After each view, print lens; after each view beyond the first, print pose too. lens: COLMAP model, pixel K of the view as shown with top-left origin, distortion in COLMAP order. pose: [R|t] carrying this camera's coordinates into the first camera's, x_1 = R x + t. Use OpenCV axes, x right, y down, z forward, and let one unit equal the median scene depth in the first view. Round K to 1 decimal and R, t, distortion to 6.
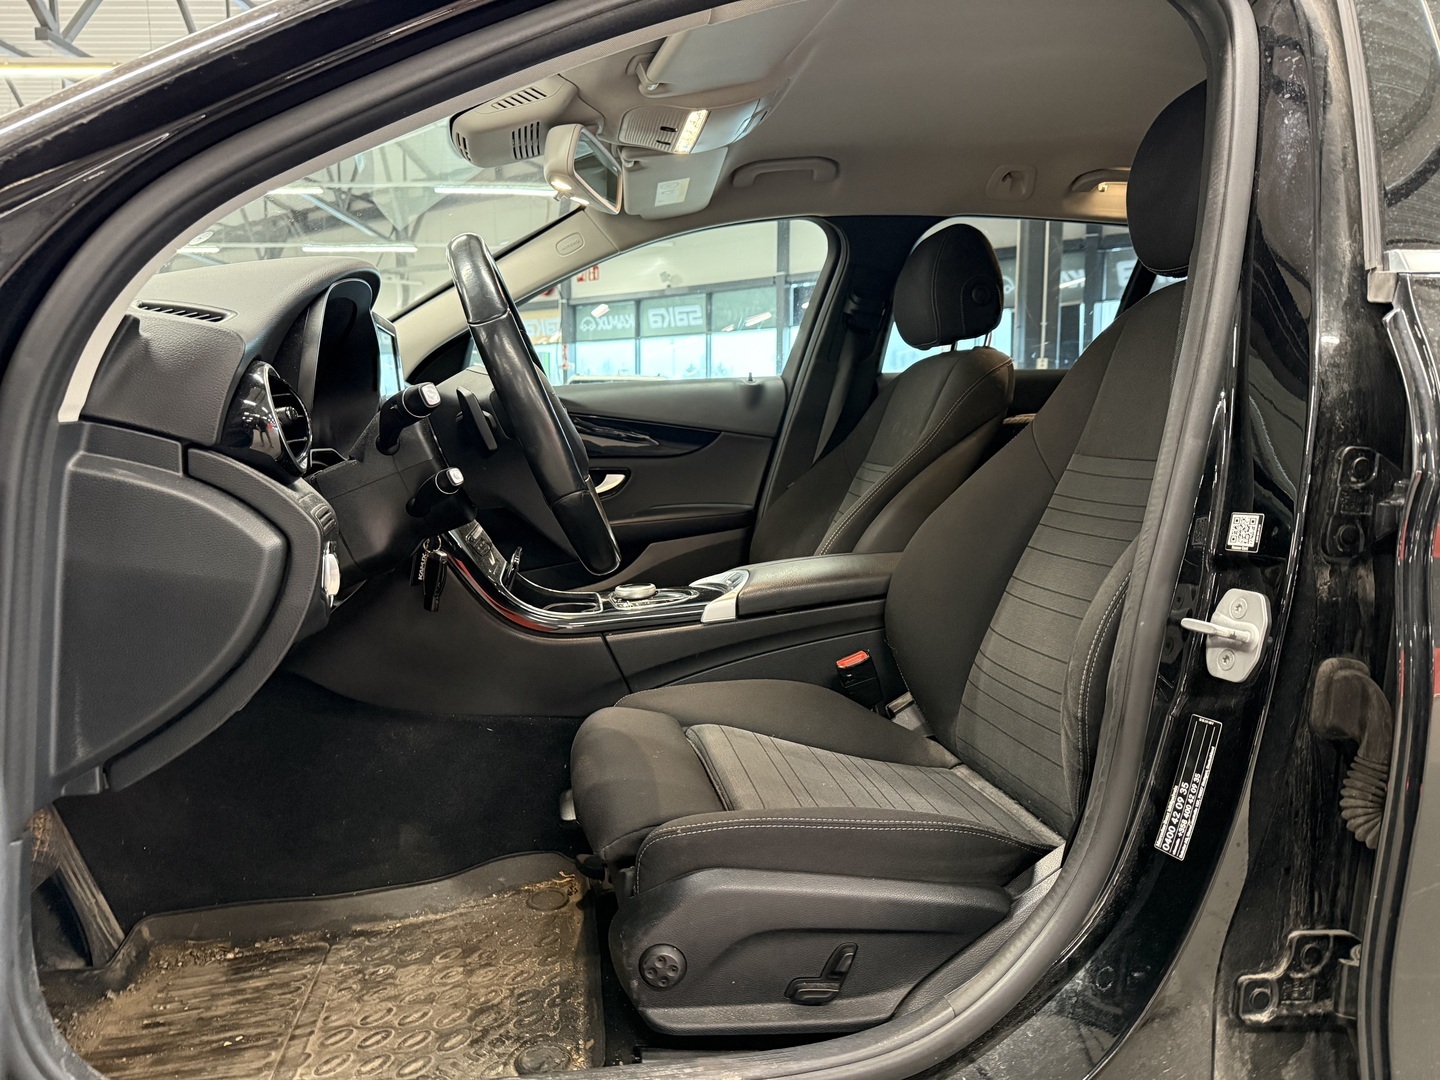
lens RADIAL K [[1006.6, 0, 720.0], [0, 1006.6, 540.0], [0, 0, 1]] dist [-0.002658, -0.001691]
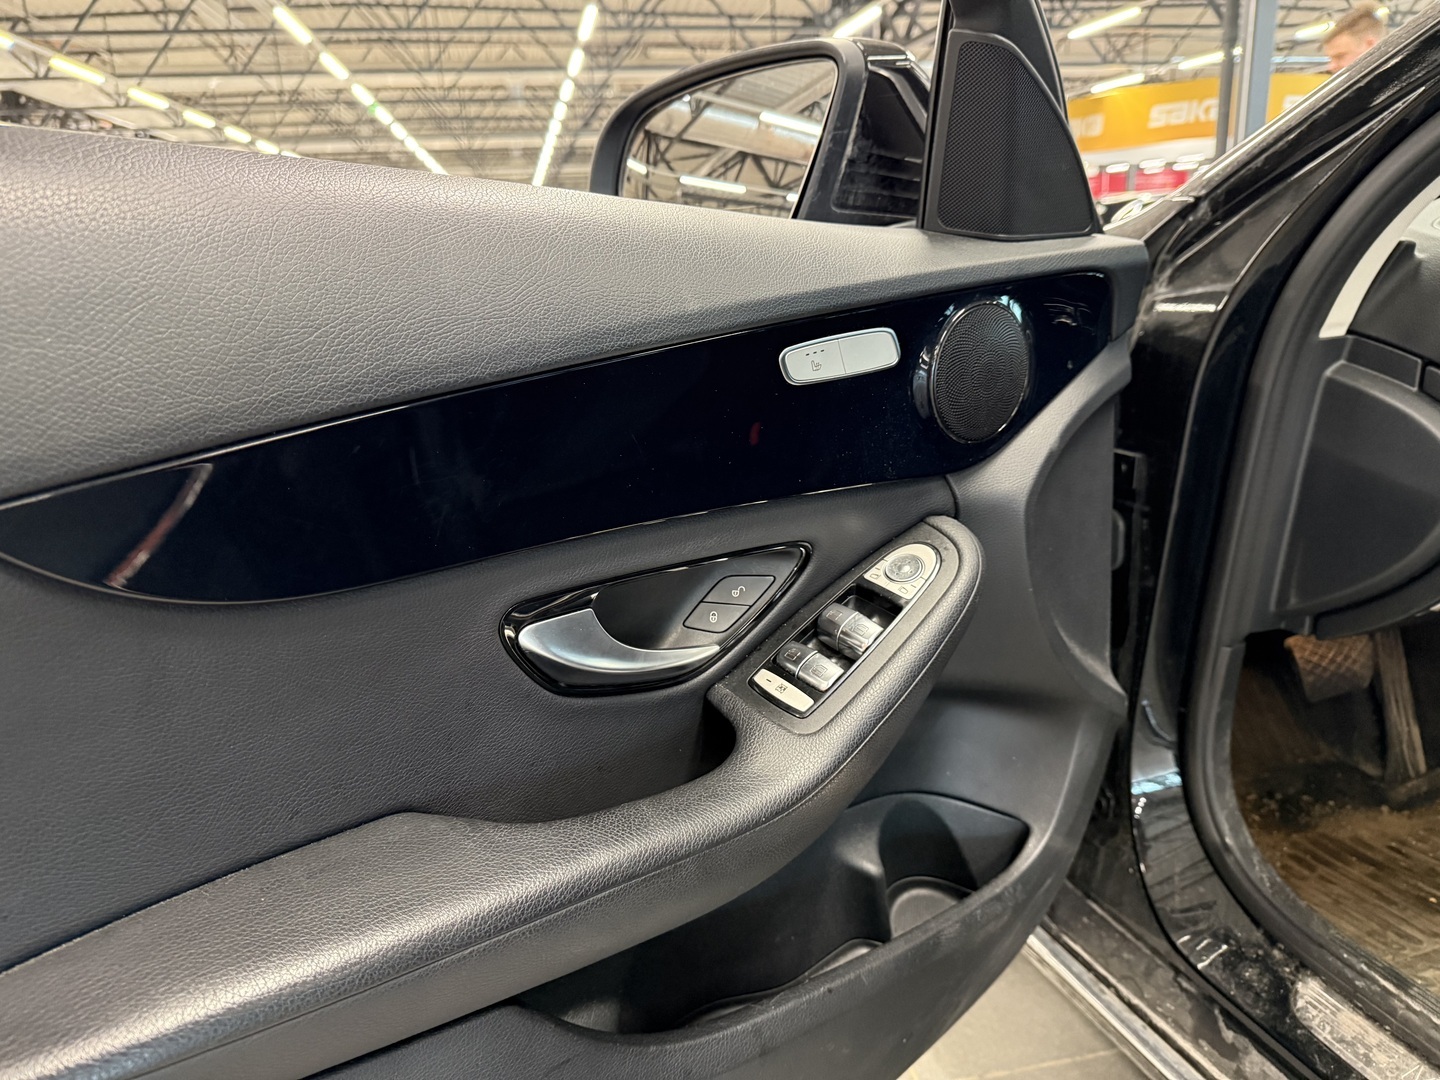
lens RADIAL K [[1006.6, 0, 720.0], [0, 1006.6, 540.0], [0, 0, 1]] dist [-0.002658, -0.001691]
pose [[0.190776, 0.268250, -0.944270, 0.397265], [-0.064867, 0.963280, 0.260545, -0.144846], [0.979488, 0.011547, 0.201171, 0.046104]]
